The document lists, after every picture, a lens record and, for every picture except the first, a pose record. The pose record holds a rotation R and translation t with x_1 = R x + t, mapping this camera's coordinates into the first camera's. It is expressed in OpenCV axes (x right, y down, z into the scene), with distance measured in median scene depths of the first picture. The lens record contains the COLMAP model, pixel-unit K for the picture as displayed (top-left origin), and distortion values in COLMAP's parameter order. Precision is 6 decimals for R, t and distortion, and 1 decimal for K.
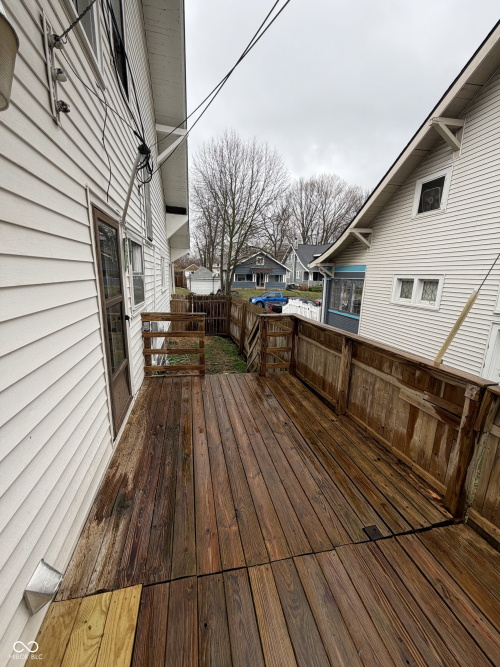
lens RADIAL K [[265.2, 0, 250.5], [0, 265.2, 332.1], [0, 0, 1]] dist [-0.001526, 0.000587]
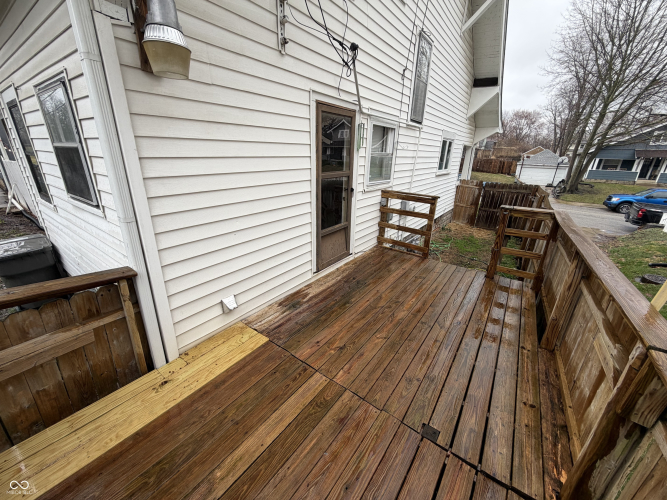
lens RADIAL K [[265.2, 0, 332.1], [0, 265.2, 250.4], [0, 0, 1]] dist [-0.001526, 0.000587]
pose [[0.663667, 0.252102, -0.704266, 0.512798], [-0.167091, 0.967670, 0.188933, 0.003475], [0.729127, -0.007712, 0.684335, 0.069862]]
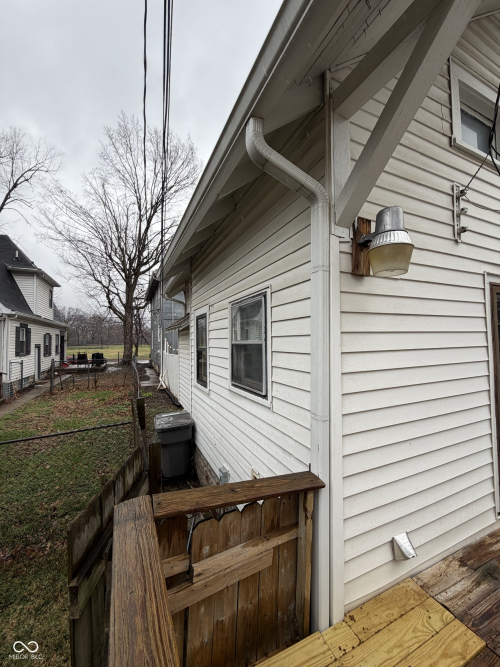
lens RADIAL K [[265.2, 0, 248.7], [0, 265.2, 332.7], [0, 0, 1]] dist [-0.001526, 0.000587]
pose [[0.201524, -0.060668, -0.977603, 0.256366], [-0.192517, 0.976158, -0.100264, 0.043676], [0.960378, 0.208411, 0.185040, -0.163512]]
